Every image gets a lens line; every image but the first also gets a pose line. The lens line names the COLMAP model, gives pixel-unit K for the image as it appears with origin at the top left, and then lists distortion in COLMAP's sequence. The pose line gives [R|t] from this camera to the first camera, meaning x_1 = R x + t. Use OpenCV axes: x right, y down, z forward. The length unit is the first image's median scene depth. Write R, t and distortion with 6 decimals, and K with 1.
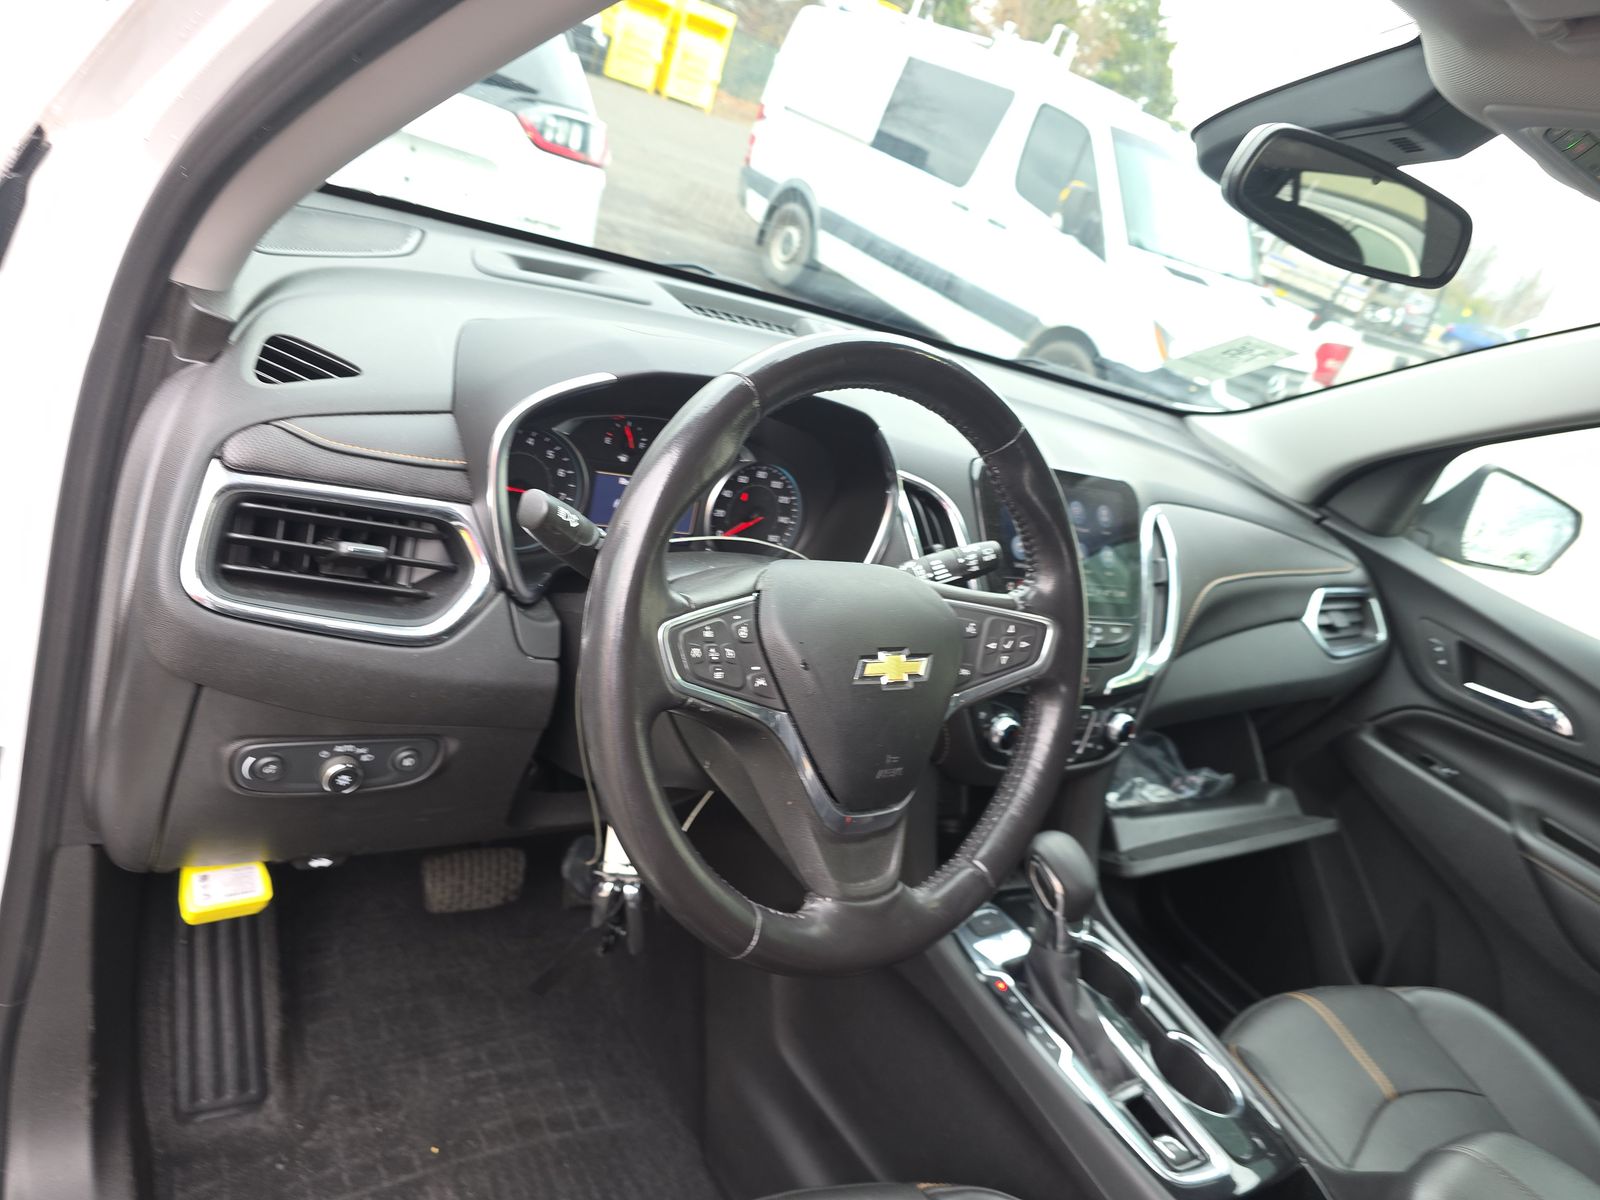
lens RADIAL K [[1103.0, 0, 804.3], [0, 1103.0, 588.7], [0, 0, 1]] dist [0.071822, -0.093469]
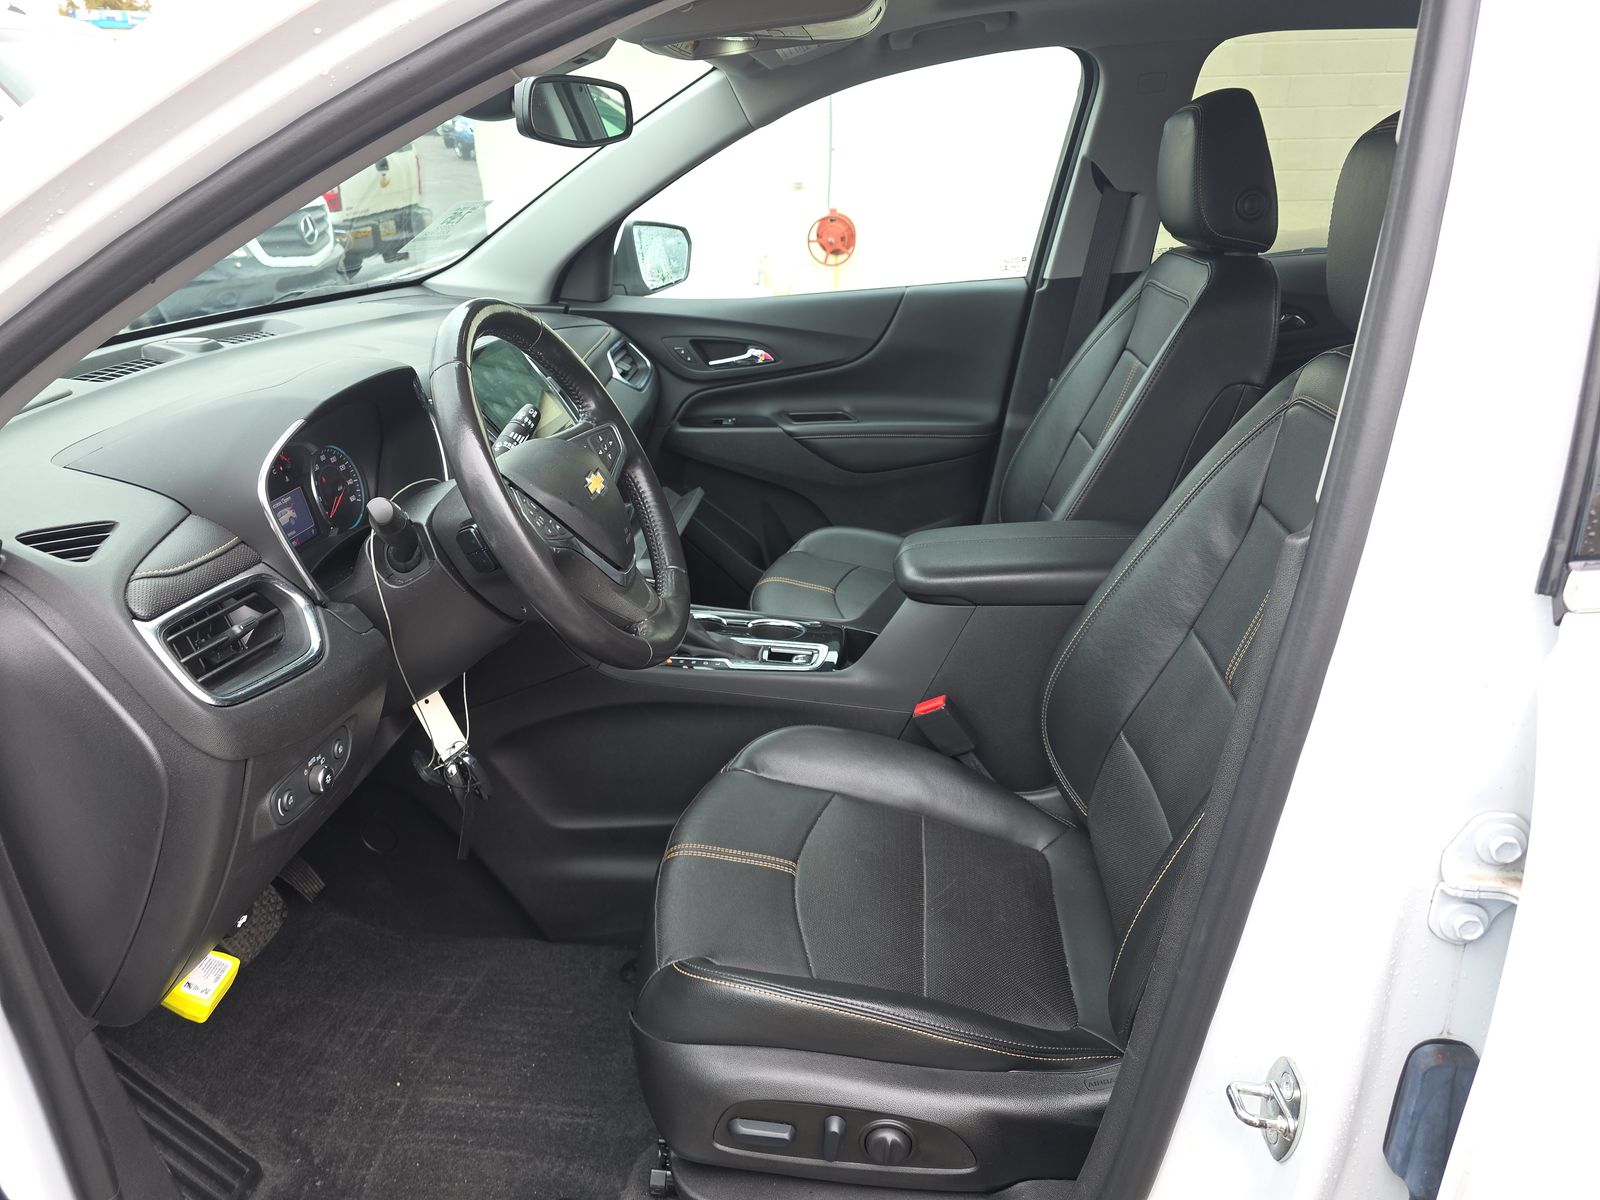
lens RADIAL K [[1103.0, 0, 804.3], [0, 1103.0, 588.7], [0, 0, 1]] dist [0.071822, -0.093469]
pose [[0.597003, -0.579608, 0.554655, -0.330846], [0.495515, 0.810148, 0.313248, -0.071984], [-0.630914, 0.087829, 0.770865, -0.197827]]
